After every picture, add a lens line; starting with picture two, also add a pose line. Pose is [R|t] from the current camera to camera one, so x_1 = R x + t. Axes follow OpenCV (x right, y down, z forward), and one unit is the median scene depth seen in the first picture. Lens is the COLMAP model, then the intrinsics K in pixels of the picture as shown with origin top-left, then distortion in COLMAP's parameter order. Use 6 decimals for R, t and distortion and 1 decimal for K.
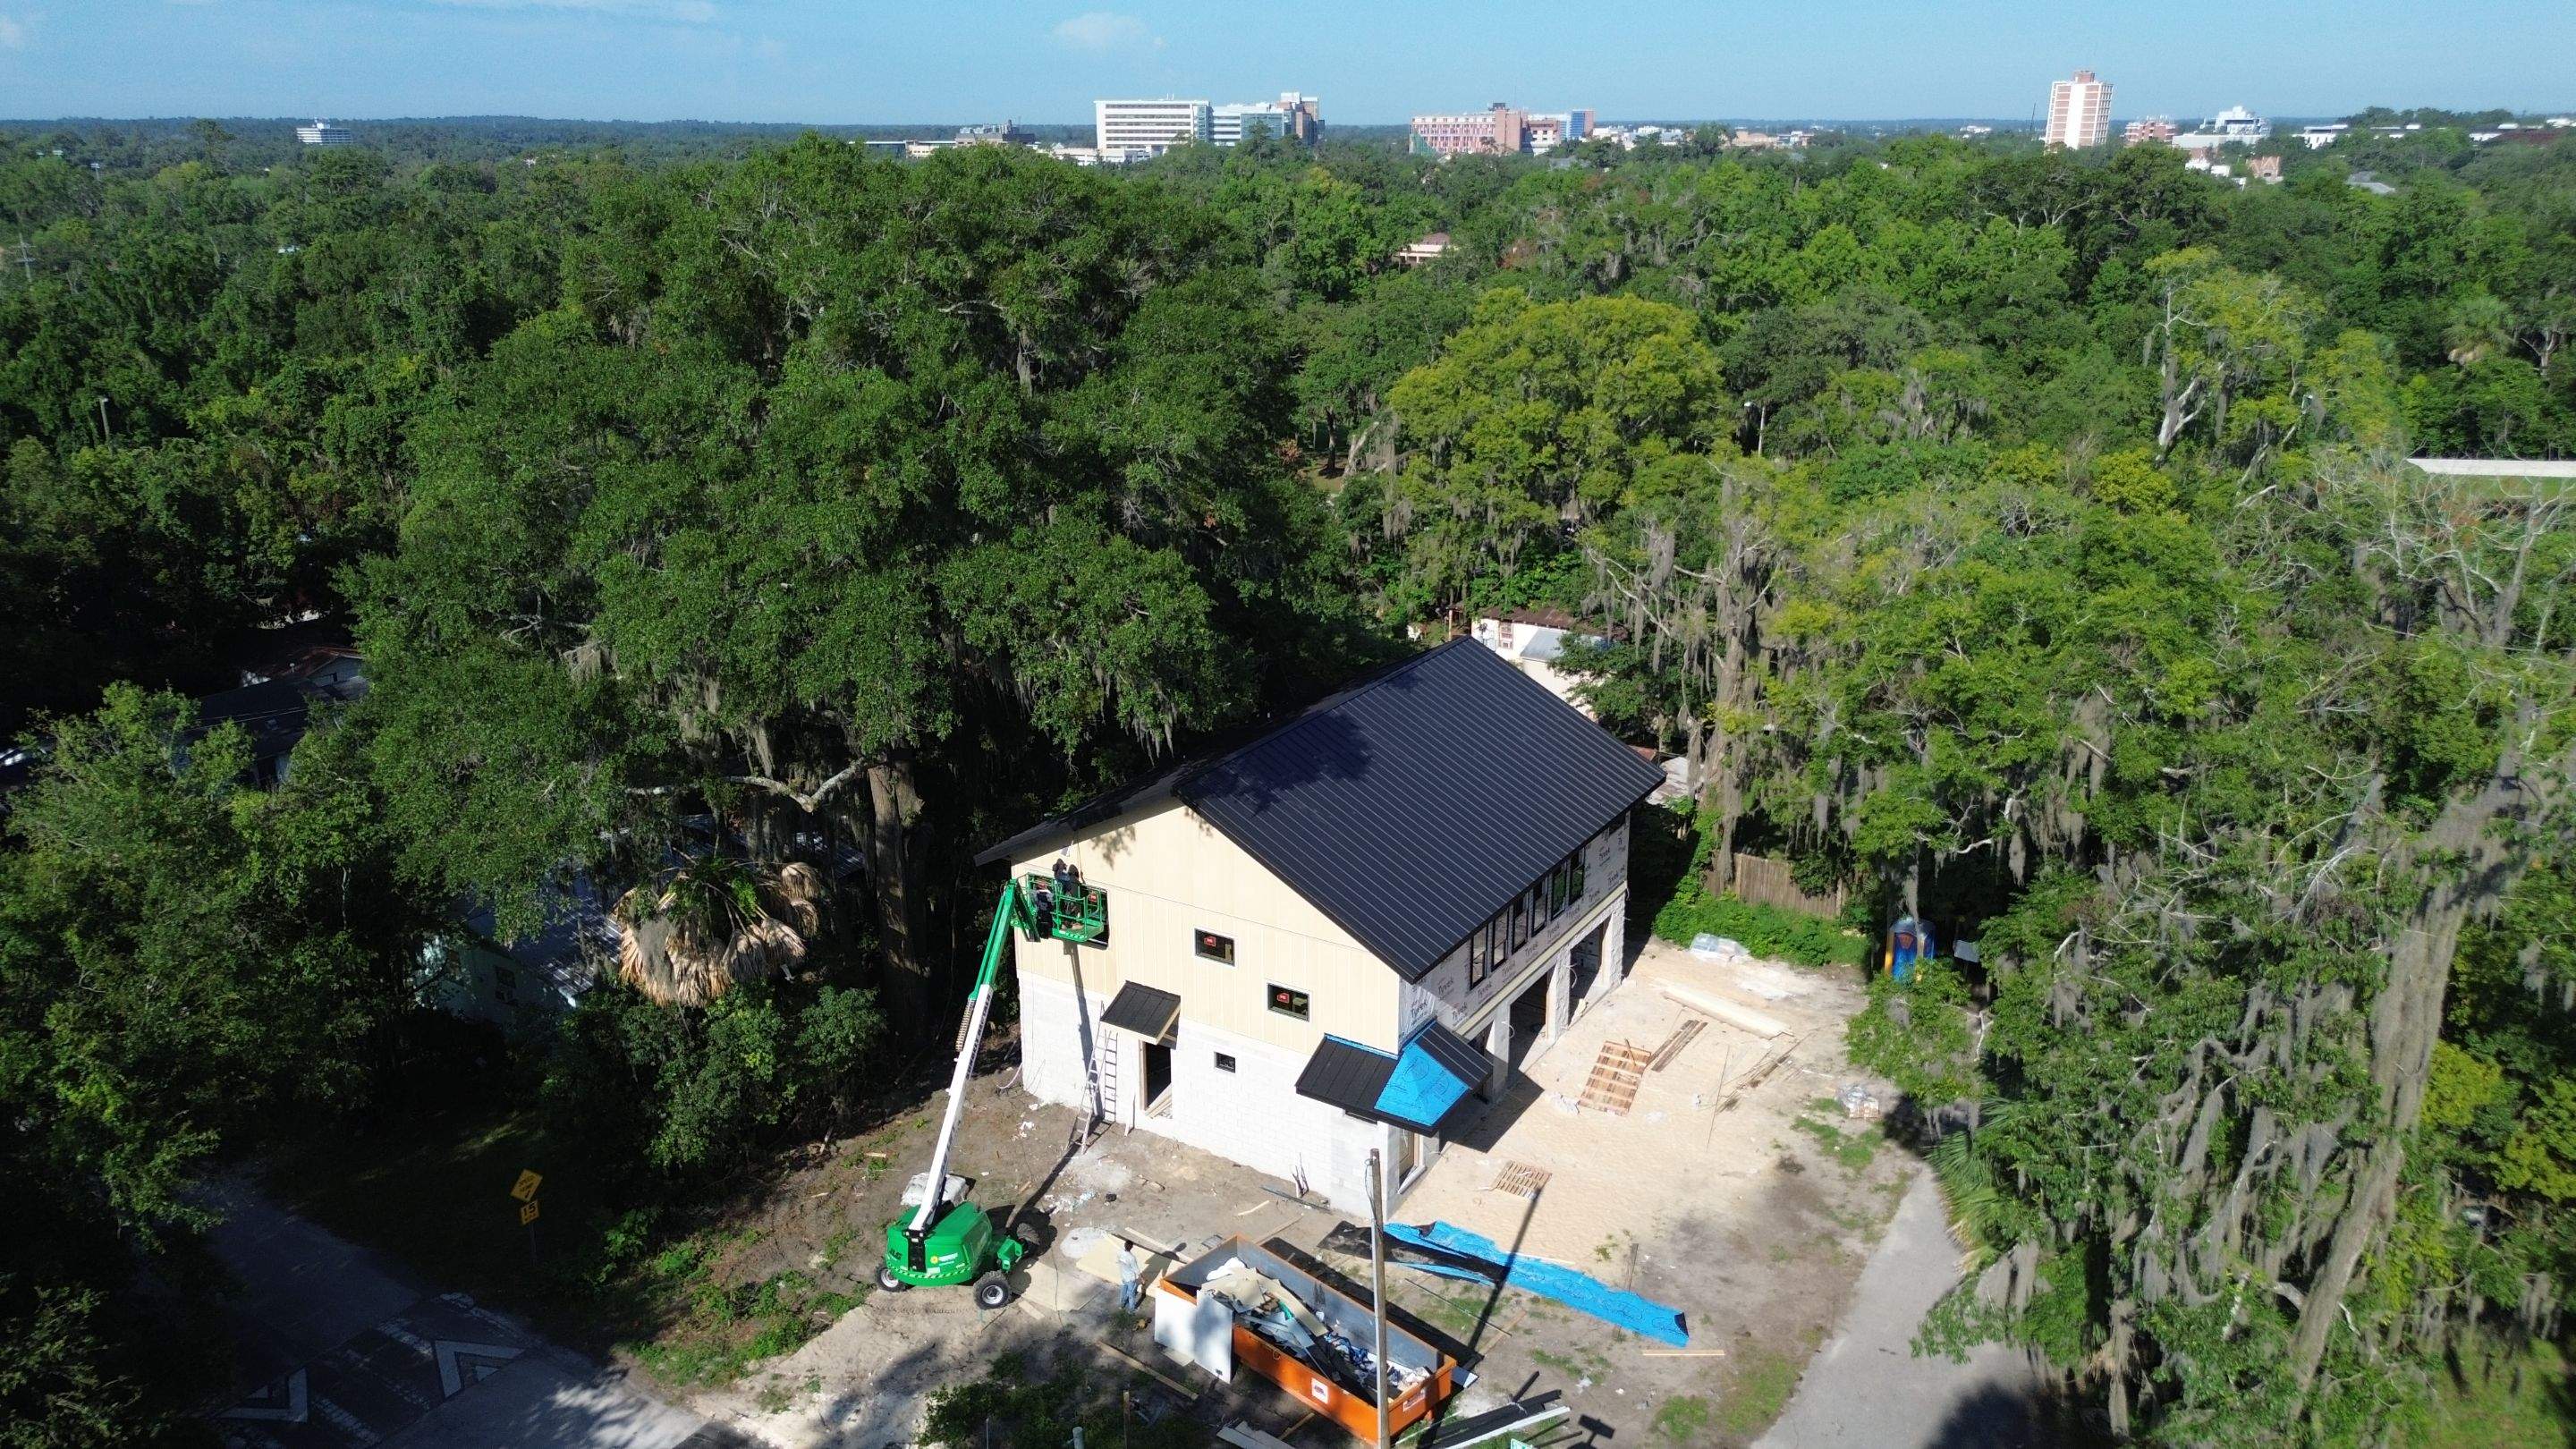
lens RADIAL K [[1857.8, 0, 1288.0], [0, 1857.8, 724.5], [0, 0, 1]] dist [0.035282, -0.005306]
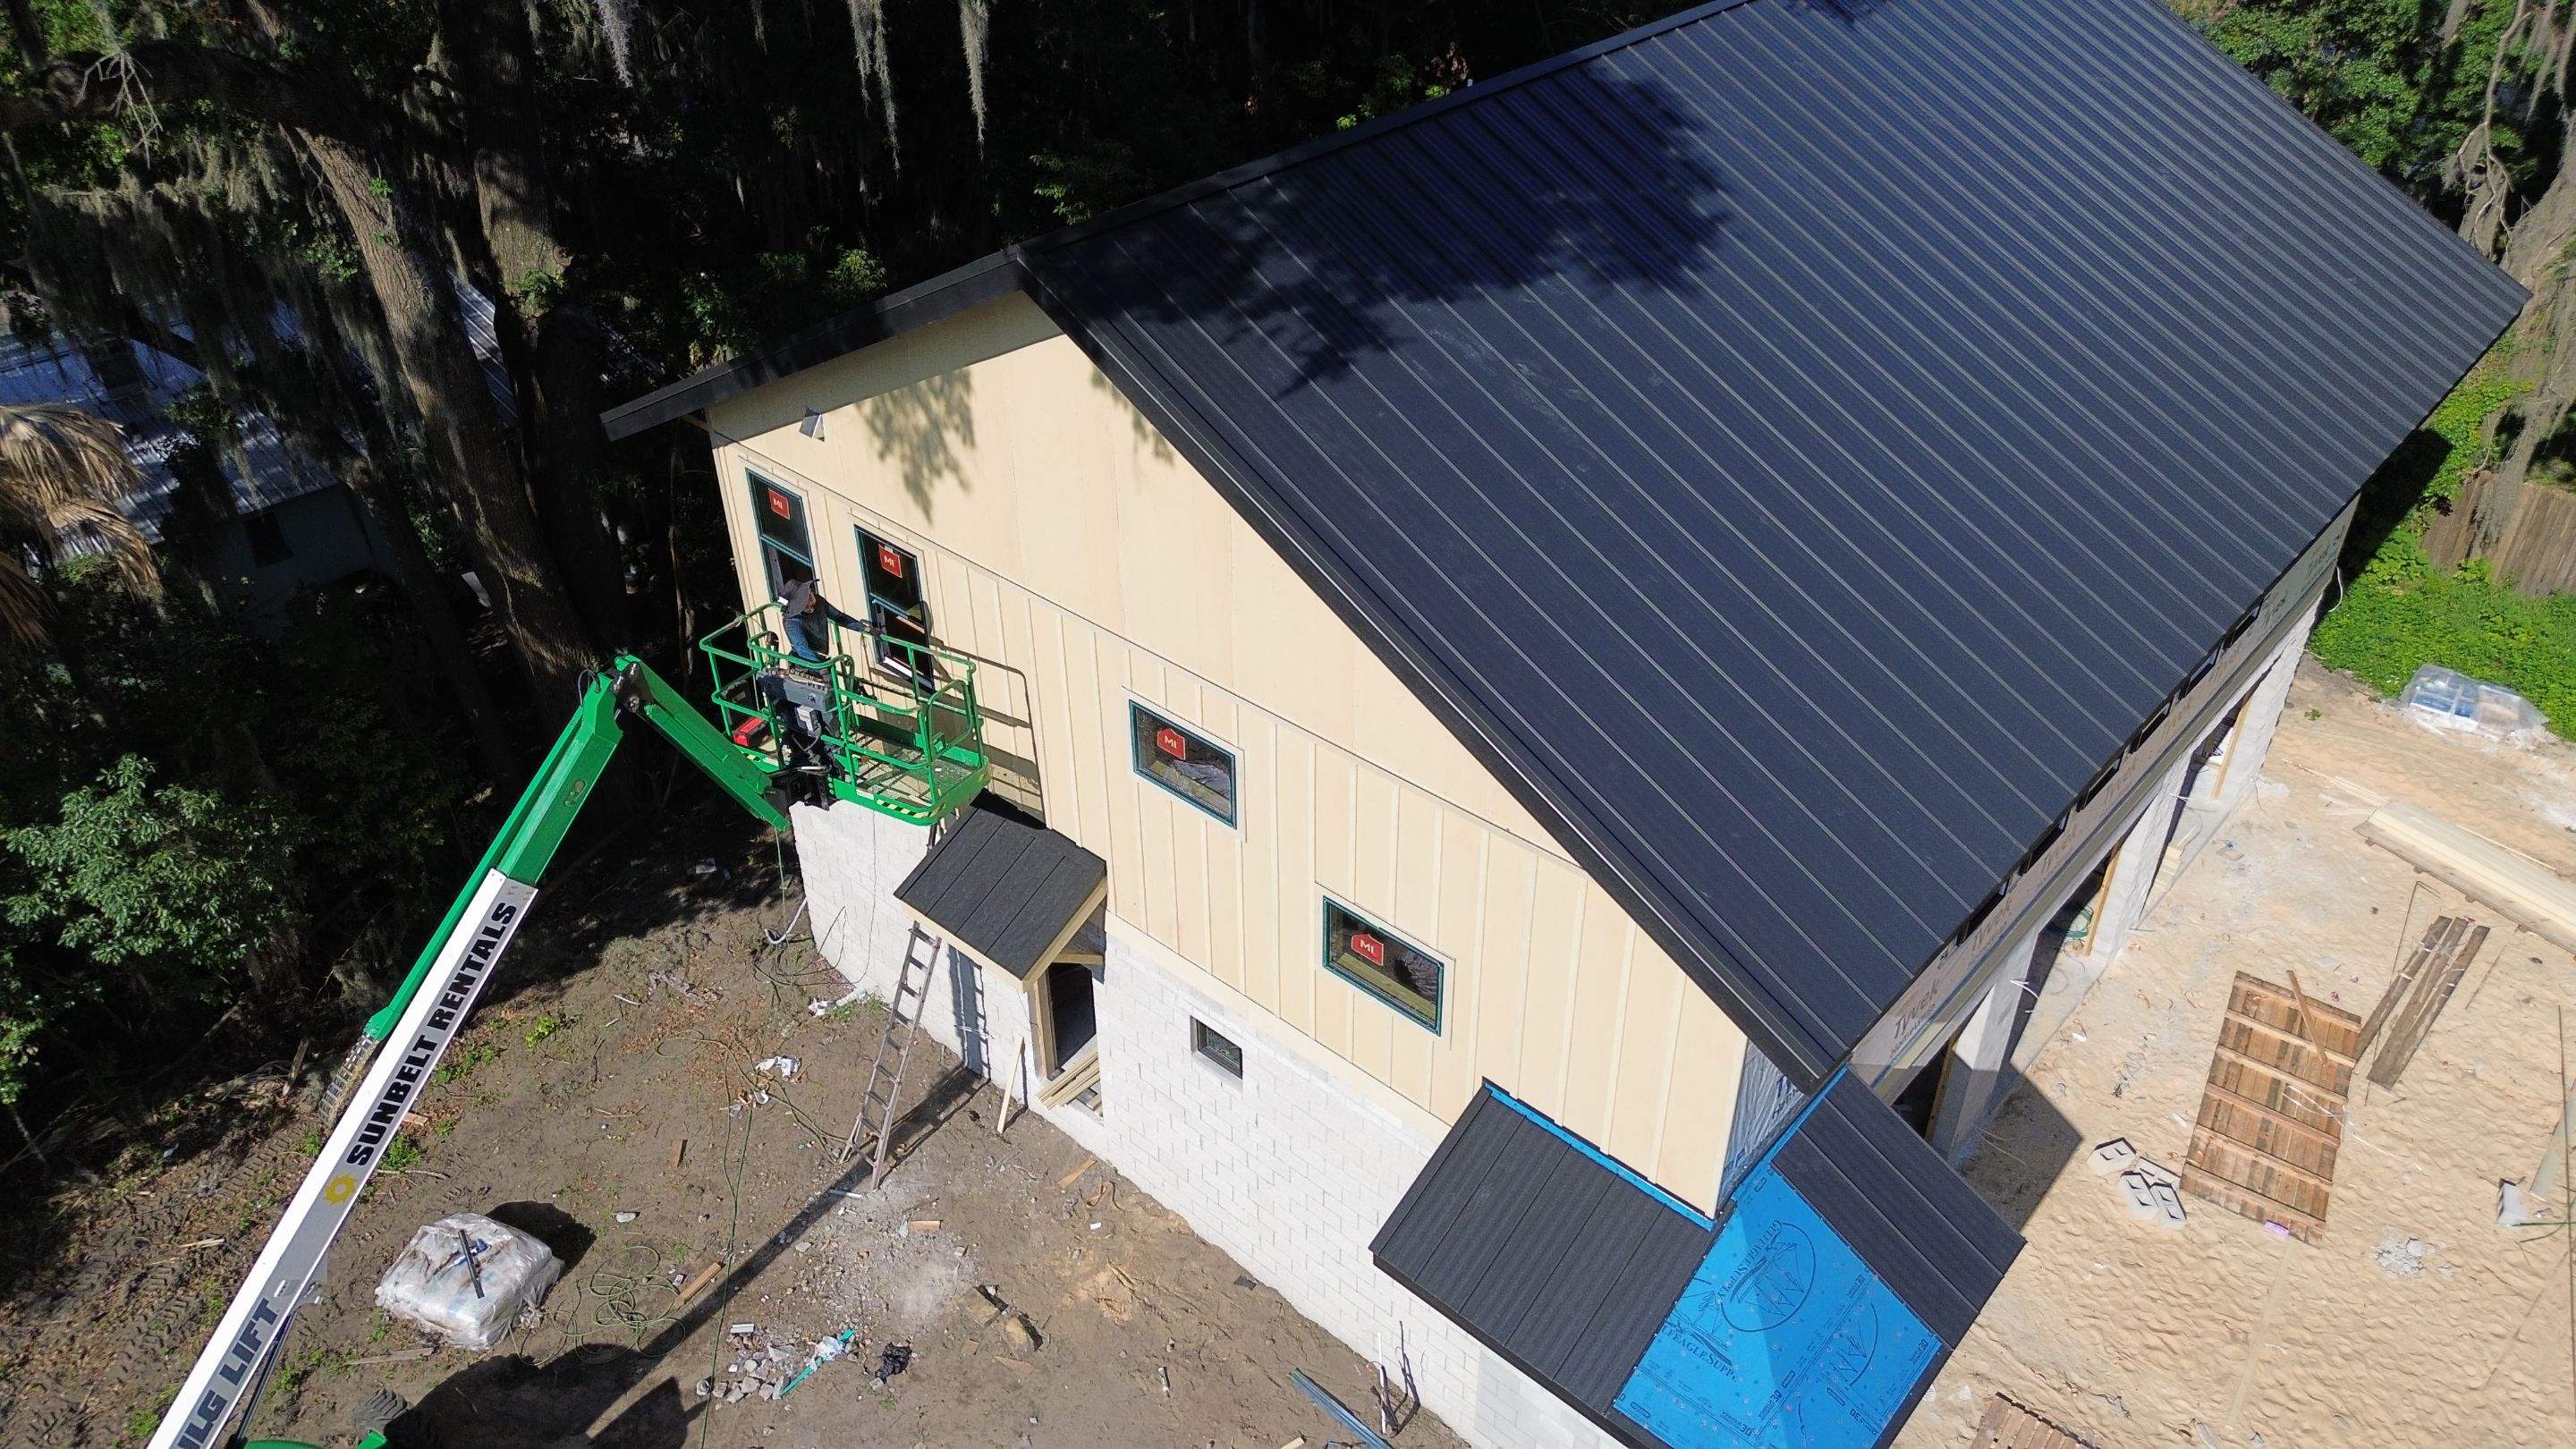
lens RADIAL K [[1857.8, 0, 1288.0], [0, 1857.8, 724.5], [0, 0, 1]] dist [0.035282, -0.005306]
pose [[0.984783, 0.097711, -0.143720, 0.024338], [-0.054143, 0.958315, 0.280535, 0.018012], [0.165140, -0.268485, 0.949023, 0.646902]]
